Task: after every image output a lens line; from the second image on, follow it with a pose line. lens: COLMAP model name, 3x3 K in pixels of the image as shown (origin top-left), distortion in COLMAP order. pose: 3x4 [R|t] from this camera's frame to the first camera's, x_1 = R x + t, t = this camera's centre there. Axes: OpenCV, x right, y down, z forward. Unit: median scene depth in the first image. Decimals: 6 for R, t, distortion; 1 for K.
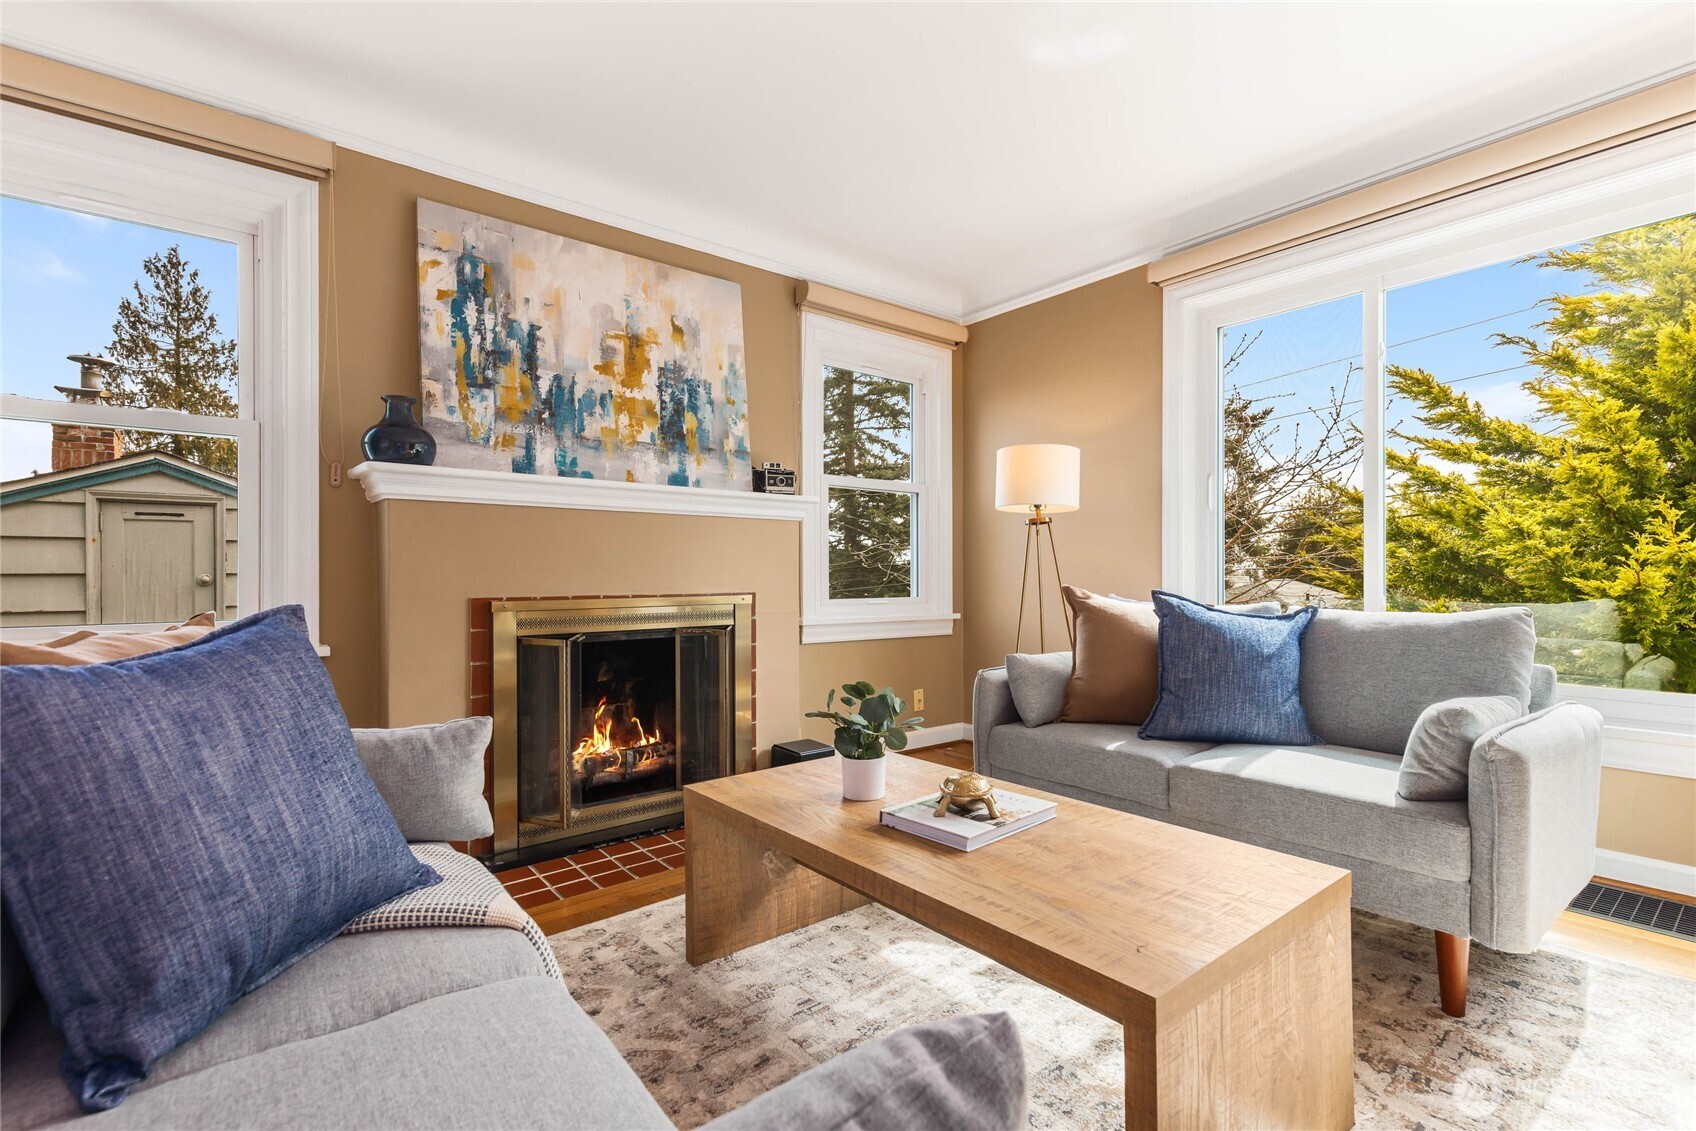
lens RADIAL K [[774.9, 0, 858.0], [0, 774.9, 569.3], [0, 0, 1]] dist [0.010570, -0.002104]
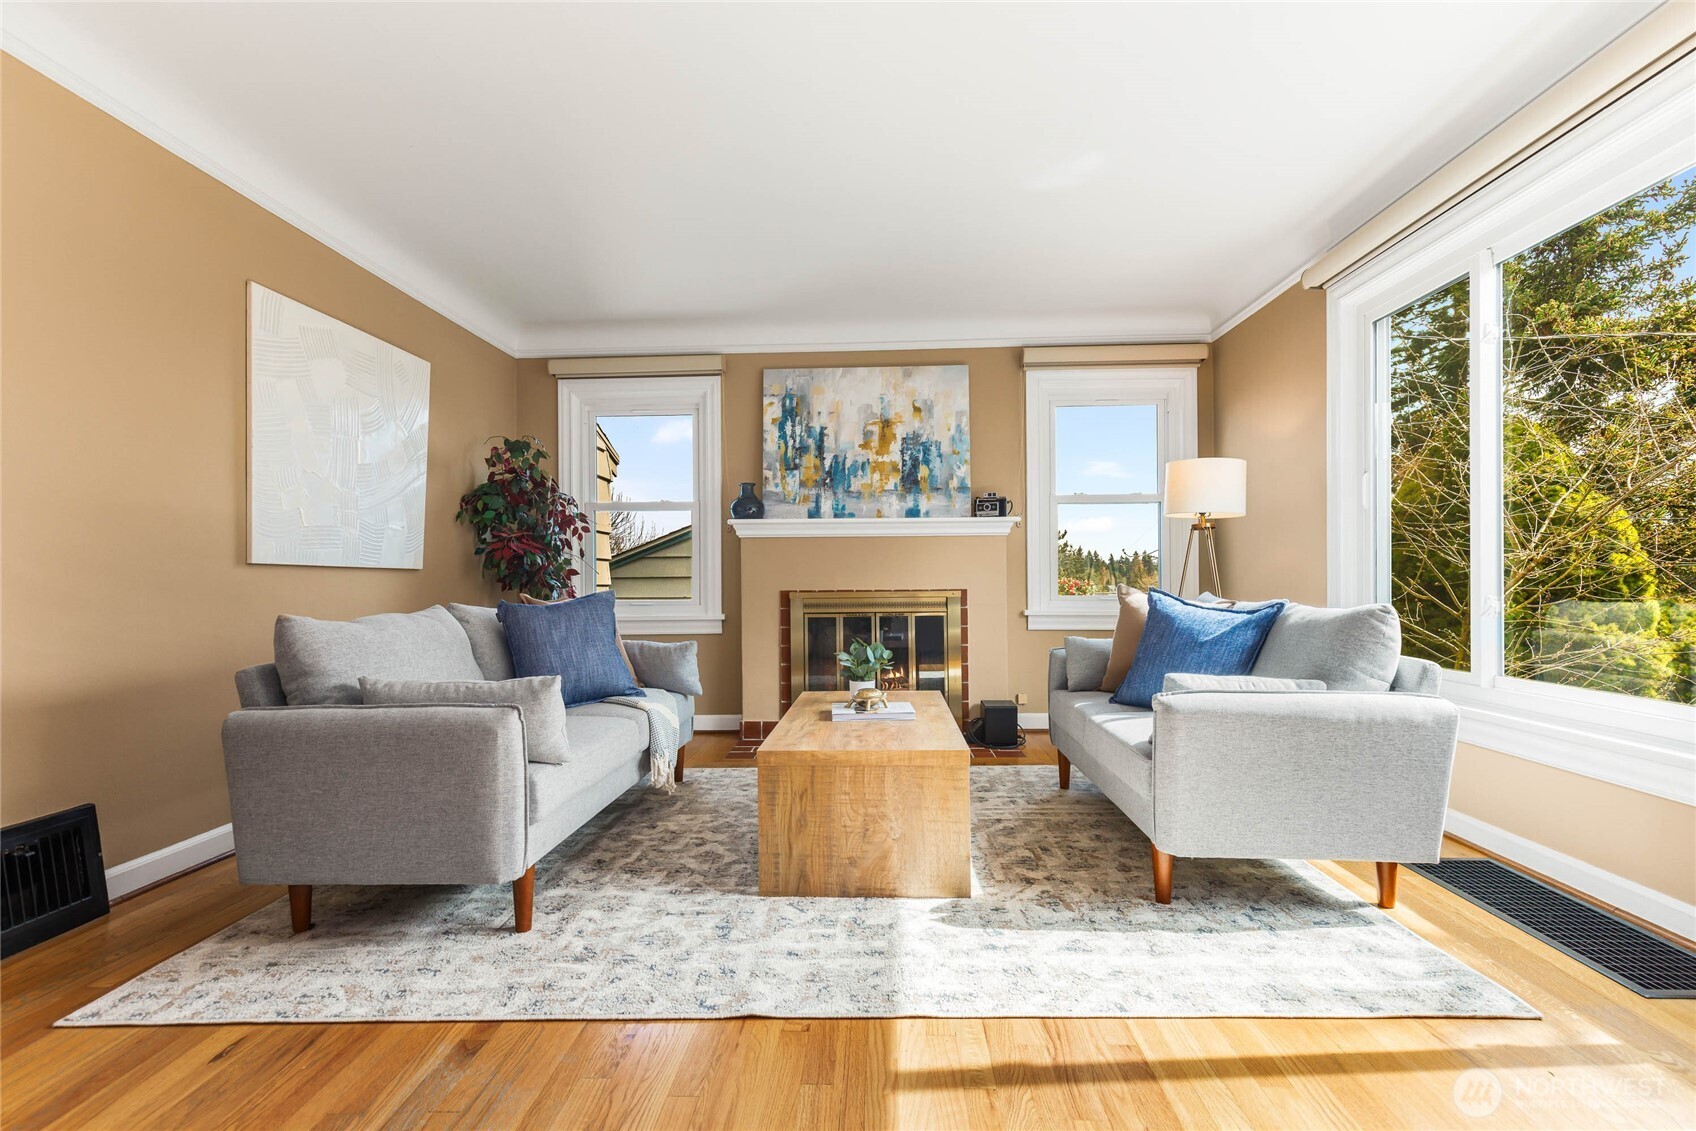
lens RADIAL K [[774.9, 0, 854.3], [0, 774.9, 576.1], [0, 0, 1]] dist [0.010570, -0.002104]
pose [[0.749303, -0.005086, -0.662208, 0.724534], [0.011081, 0.999927, 0.004858, -0.002580], [0.662135, -0.010979, 0.749304, -0.201029]]
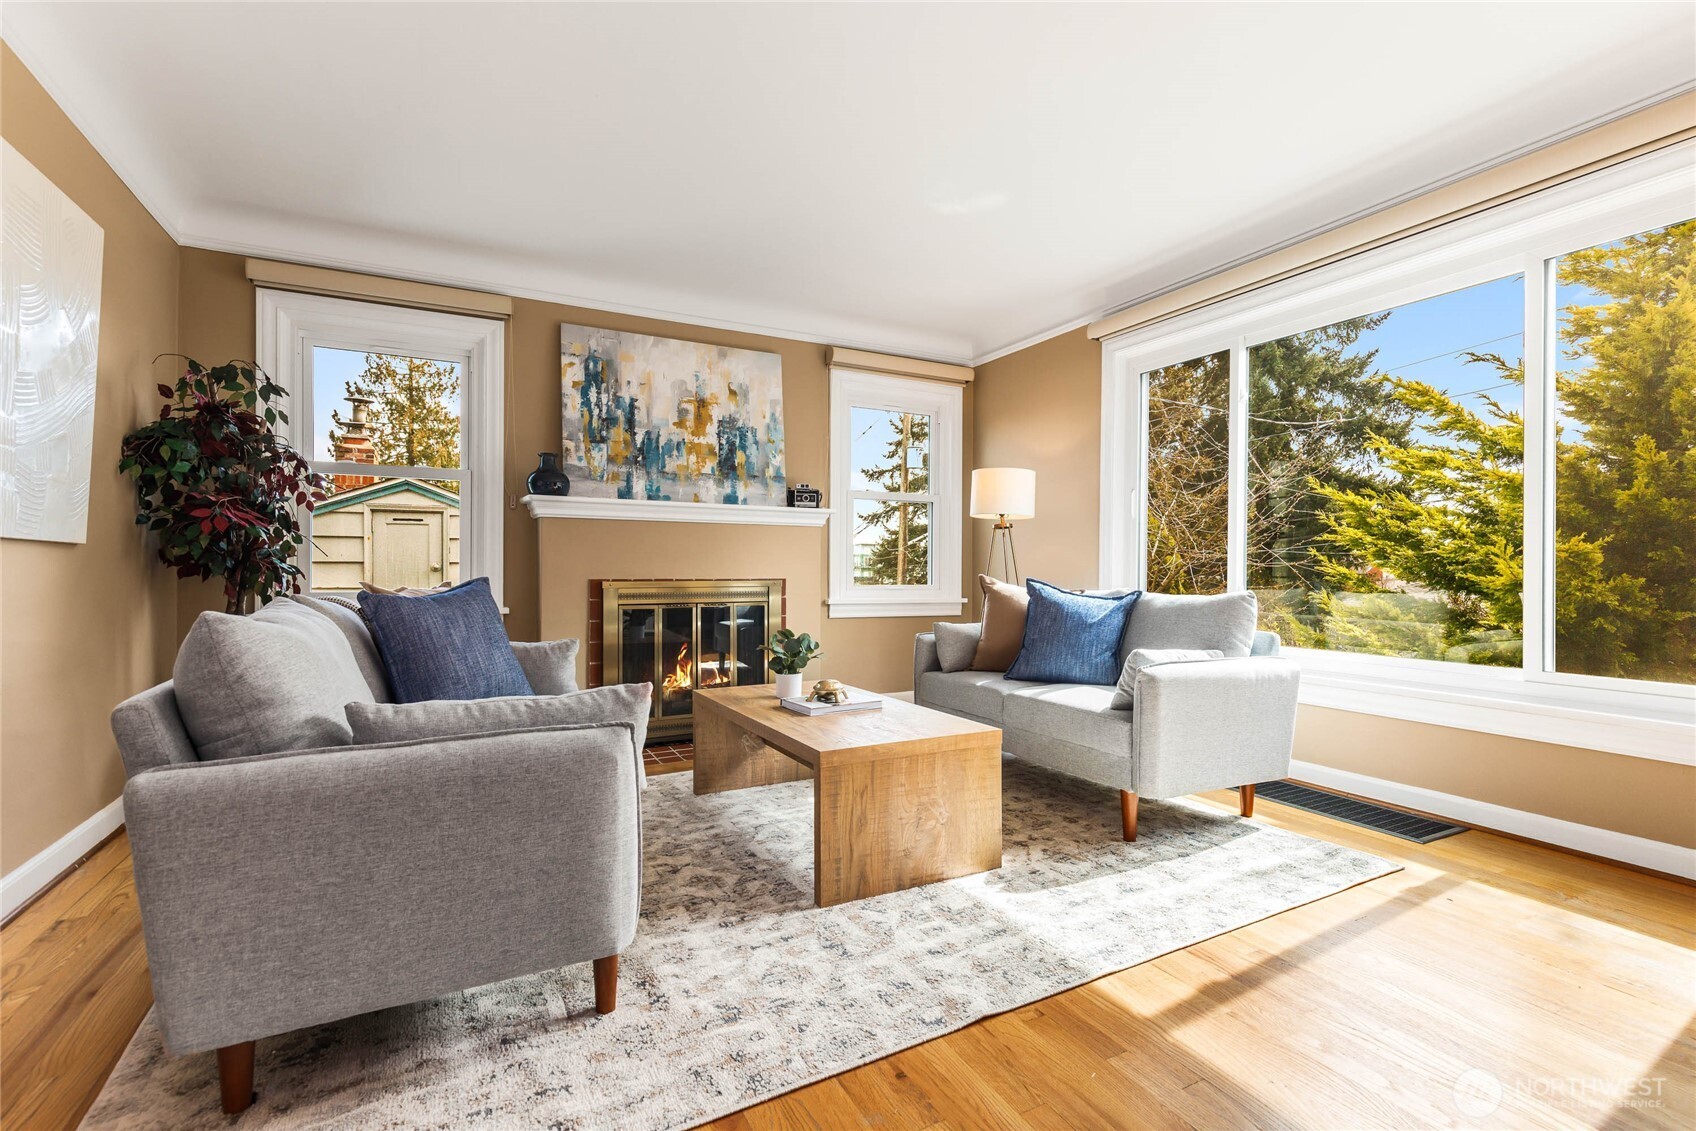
lens RADIAL K [[774.9, 0, 860.8], [0, 774.9, 566.4], [0, 0, 1]] dist [0.010570, -0.002104]
pose [[0.981928, 0.007219, -0.189116, 0.299171], [-0.006183, 0.999962, 0.006069, -0.001558], [0.189152, -0.004790, 0.981936, -0.388508]]
